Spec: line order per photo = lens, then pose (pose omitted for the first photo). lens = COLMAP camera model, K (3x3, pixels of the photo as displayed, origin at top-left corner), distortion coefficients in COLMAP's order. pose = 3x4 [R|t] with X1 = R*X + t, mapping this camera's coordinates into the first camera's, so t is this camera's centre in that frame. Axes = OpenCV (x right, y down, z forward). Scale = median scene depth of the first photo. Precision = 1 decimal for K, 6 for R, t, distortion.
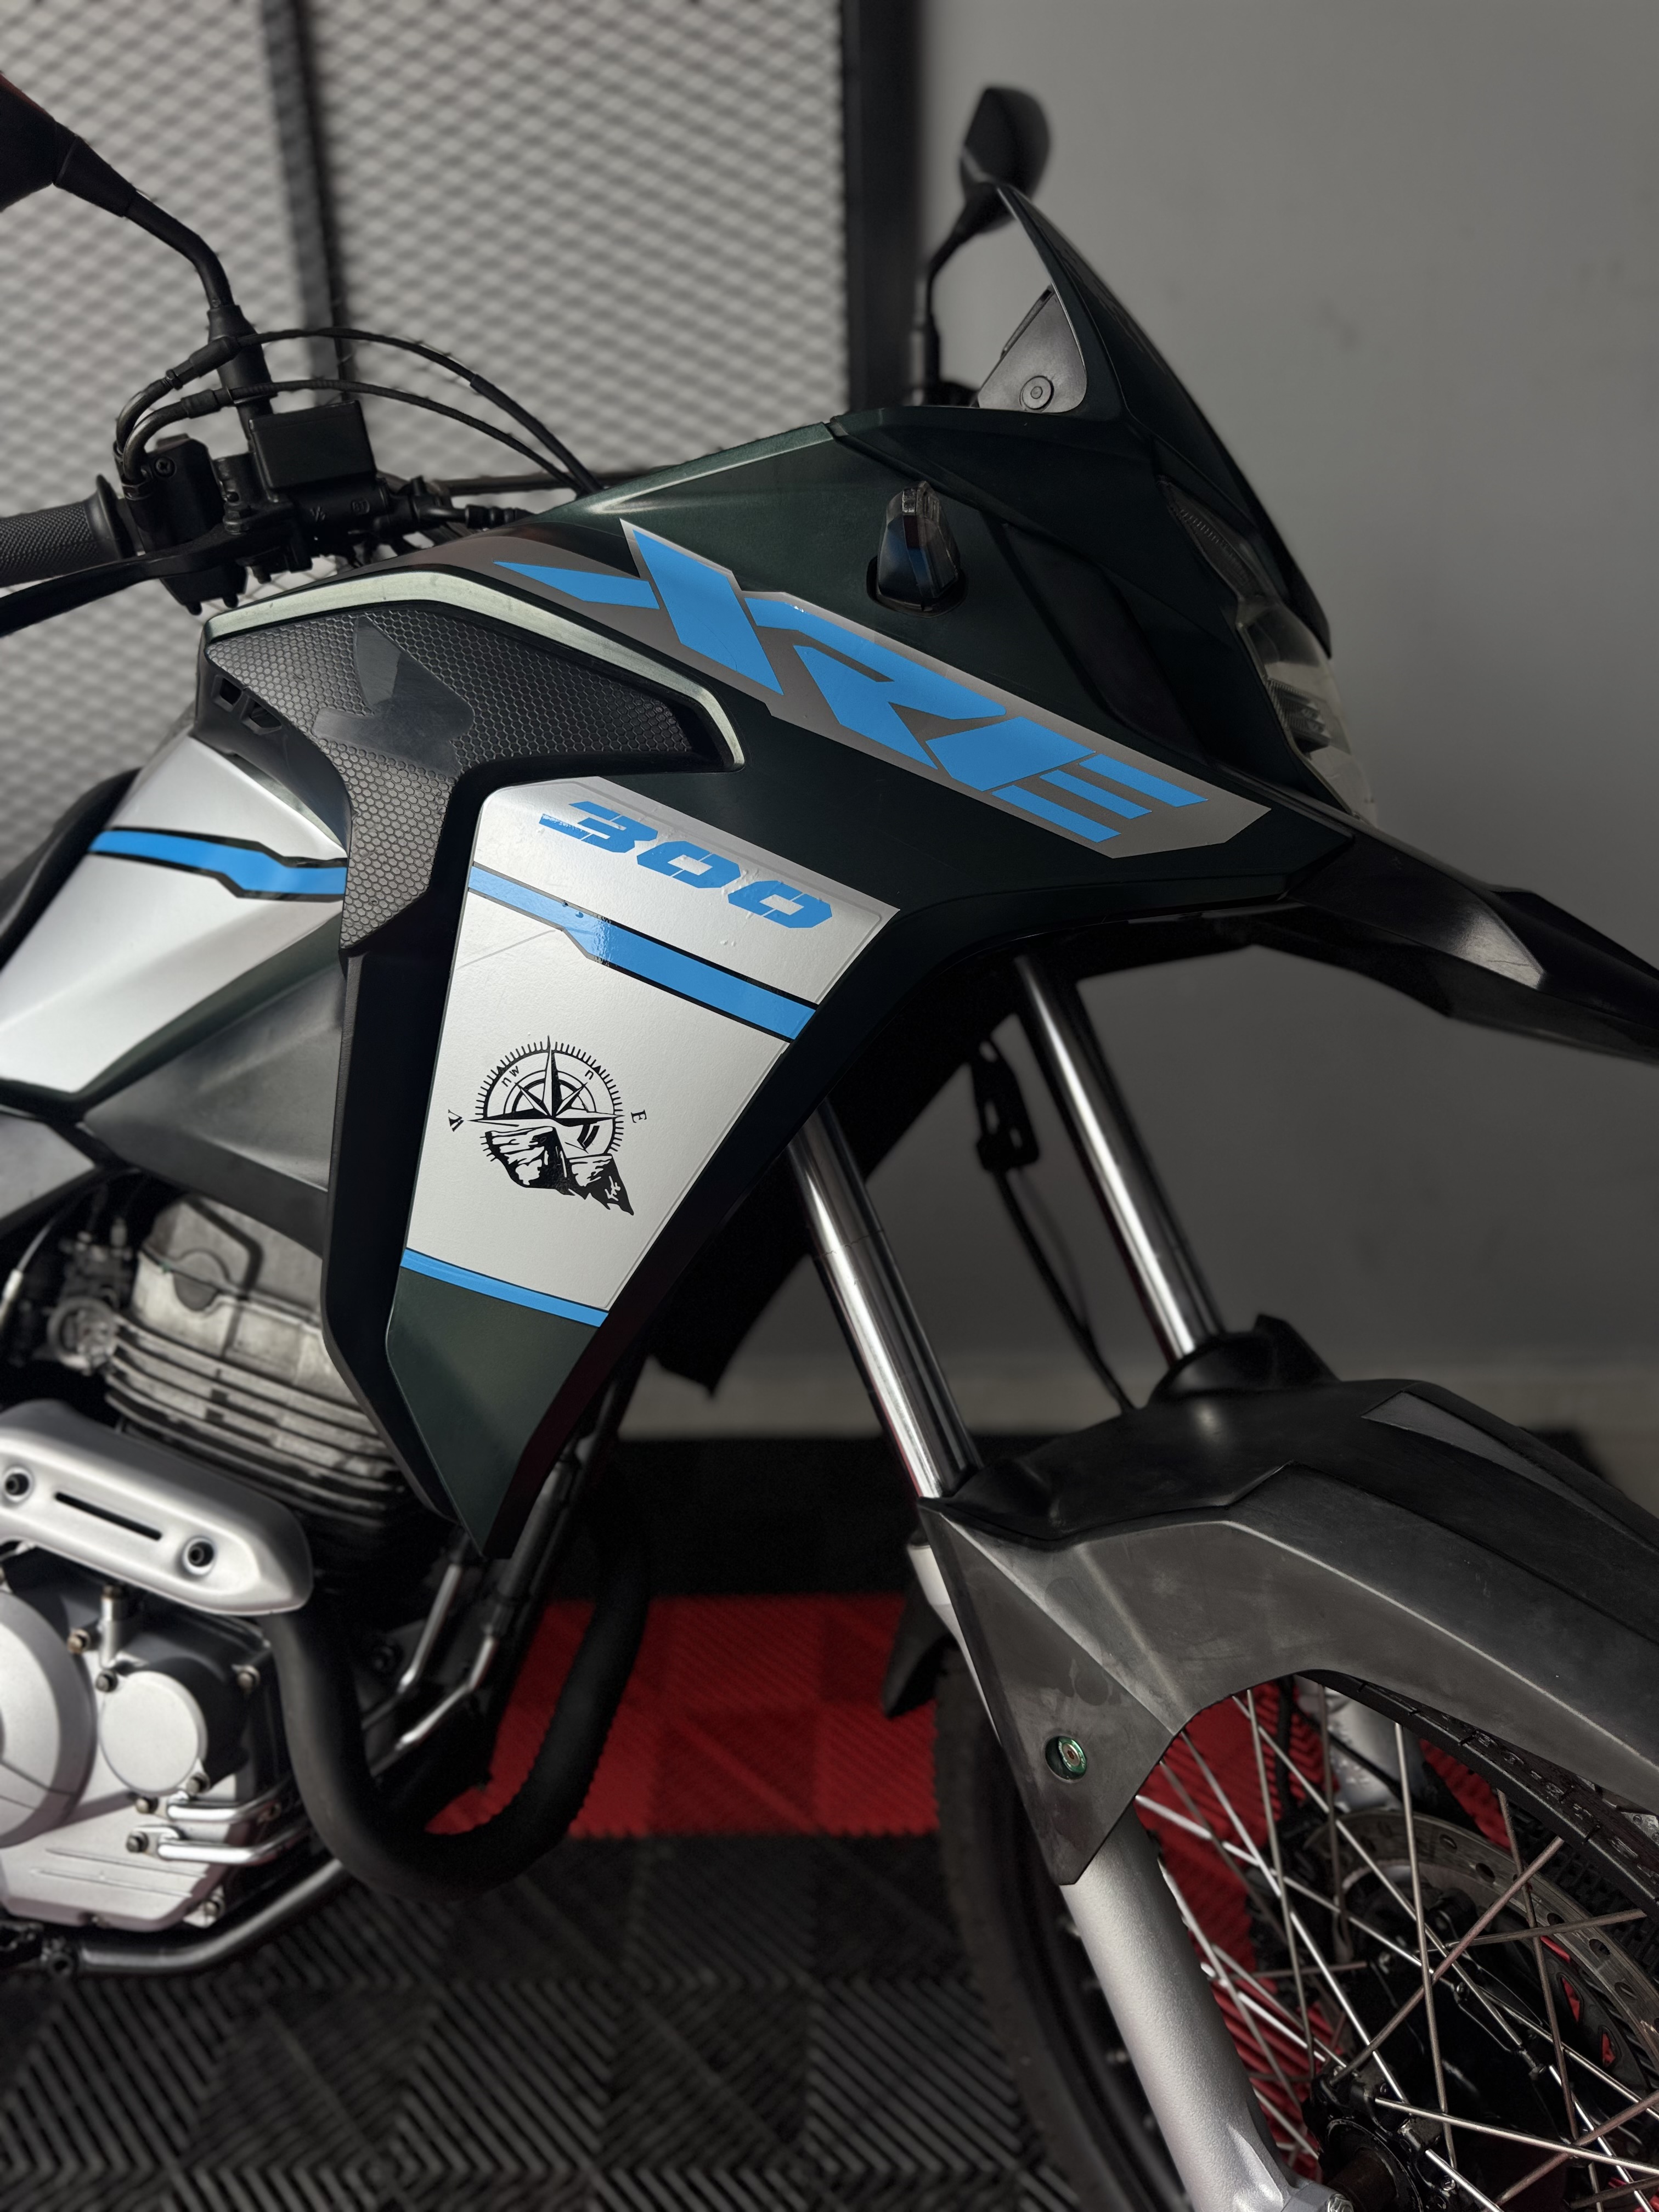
lens RADIAL K [[1581.2, 0, 824.3], [0, 1581.2, 1111.0], [0, 0, 1]] dist [0.119426, -0.210862]
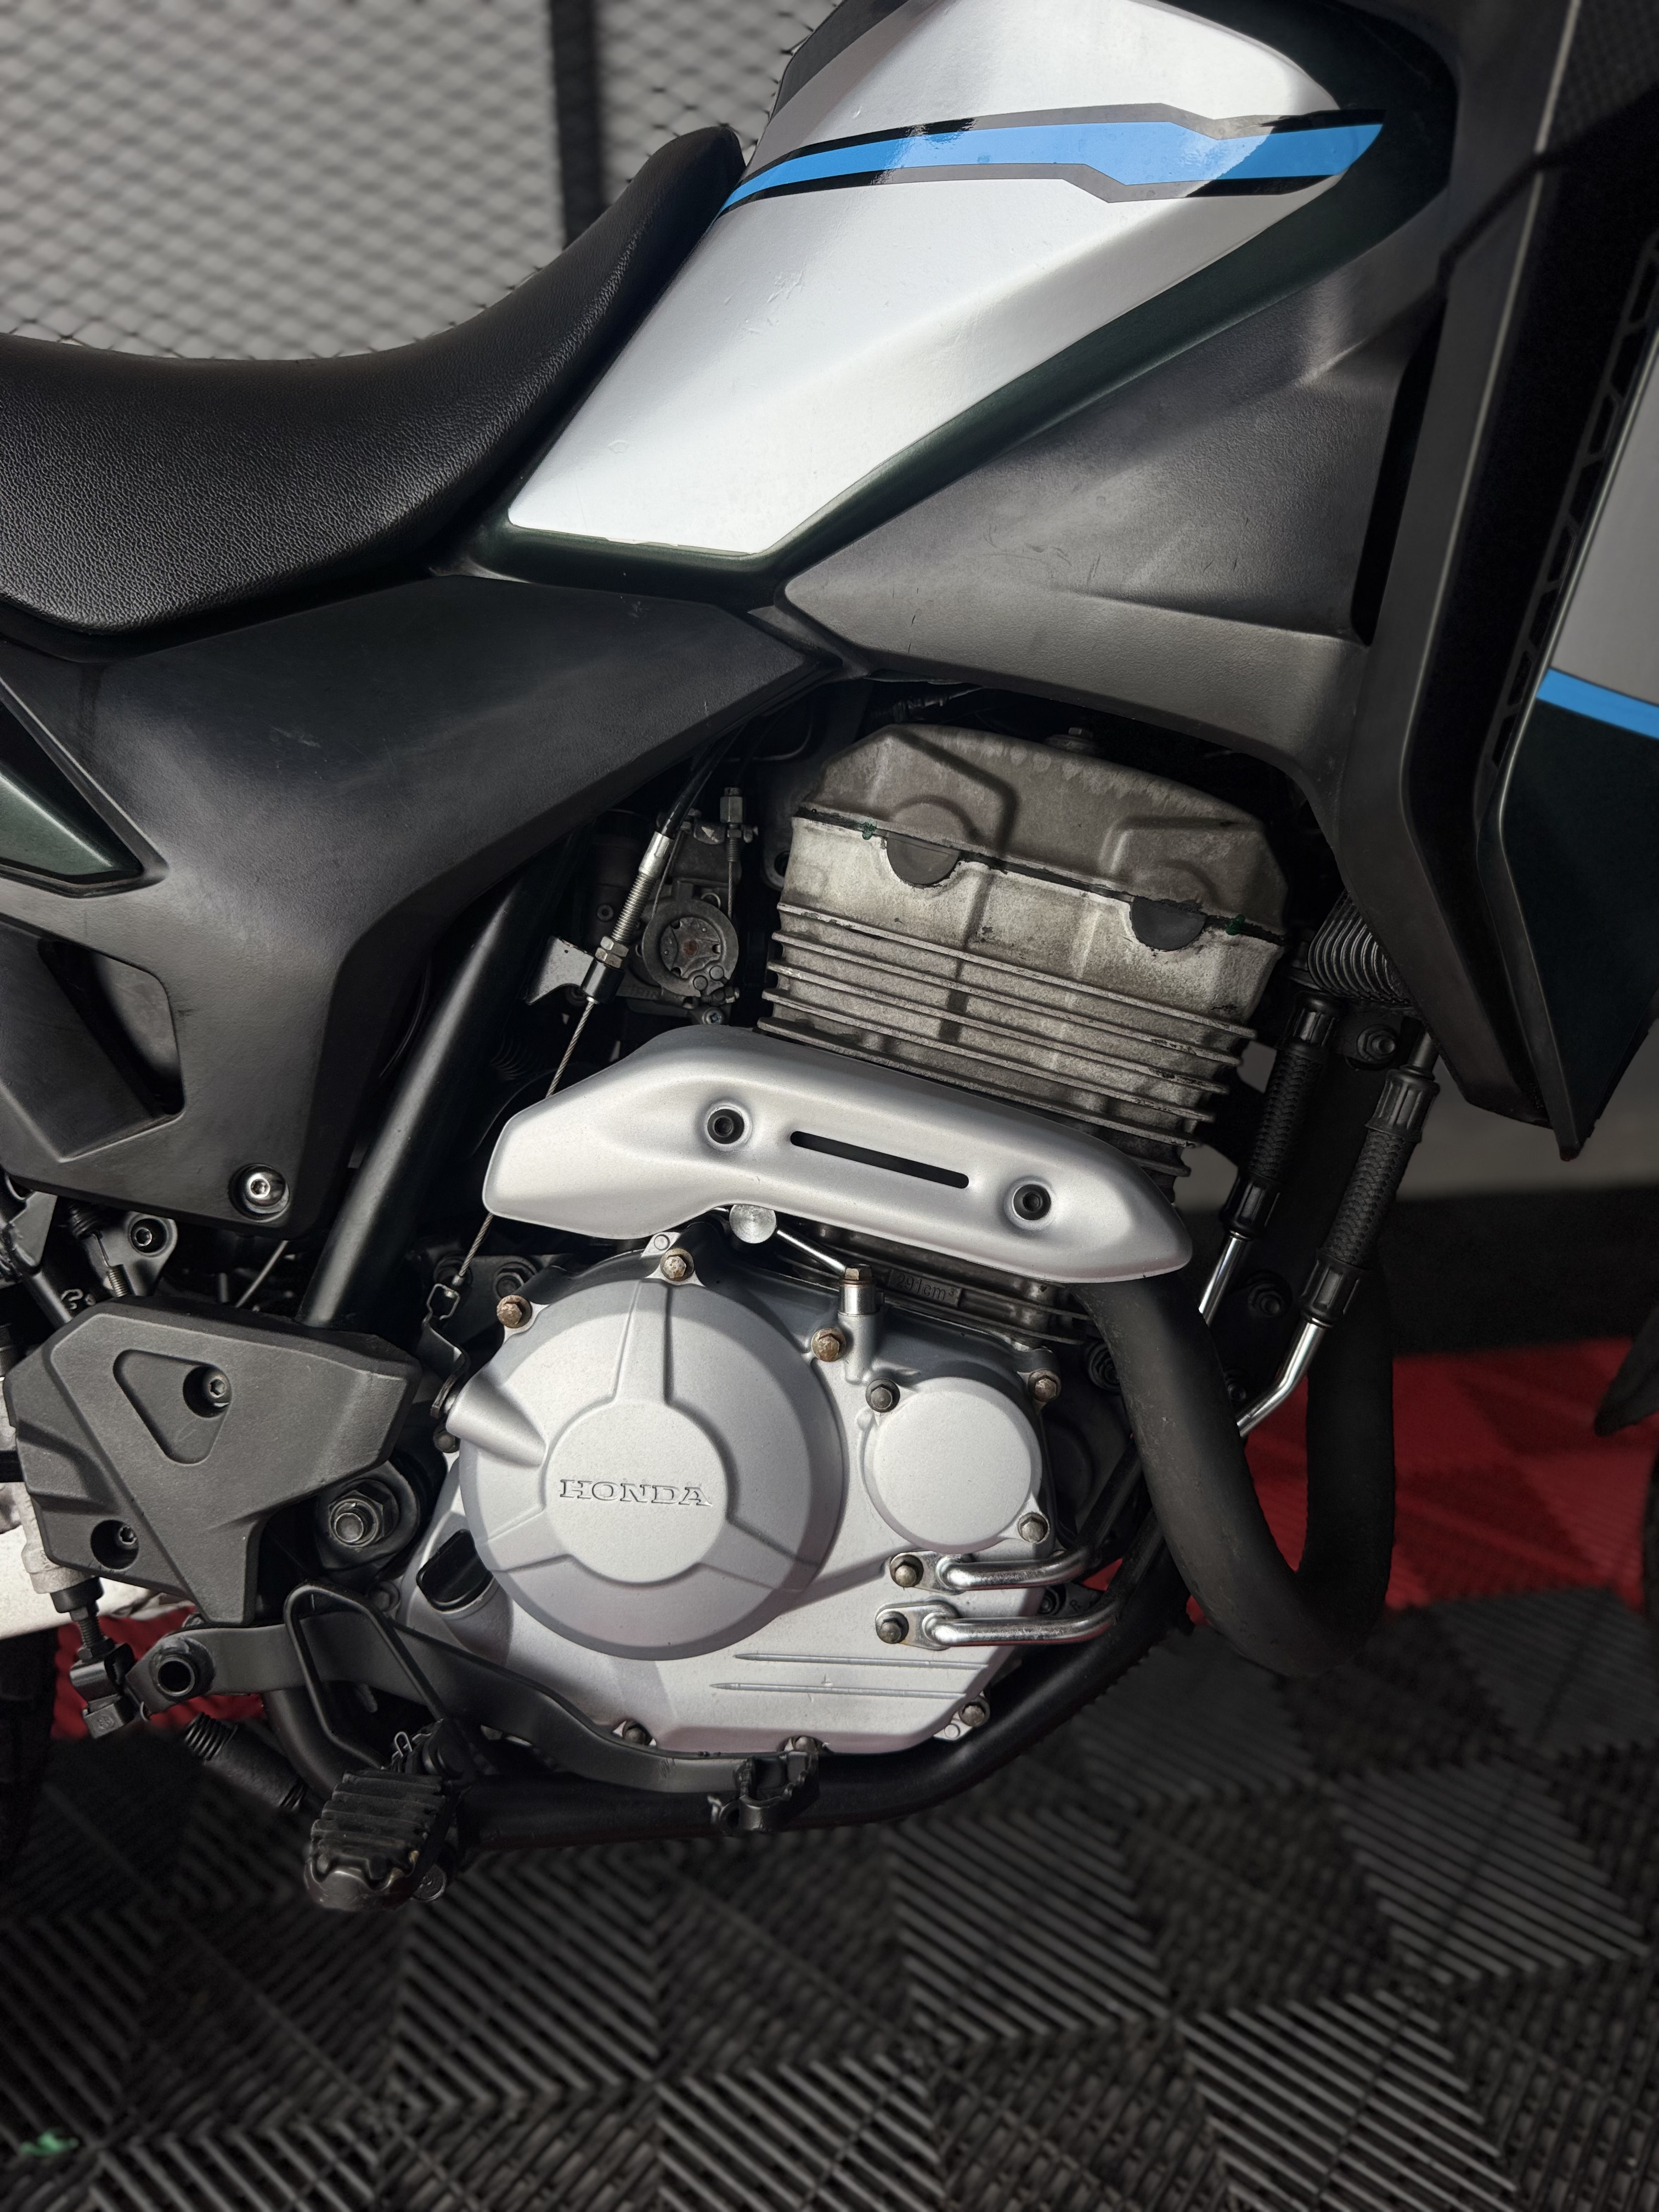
lens RADIAL K [[1653.5, 0, 827.5], [0, 1653.5, 1092.9], [0, 0, 1]] dist [0.077193, -0.145488]
pose [[0.990061, -0.042002, 0.134223, -0.568295], [0.033992, 0.997533, 0.061419, 0.179711], [-0.136472, -0.056246, 0.989046, 0.297379]]
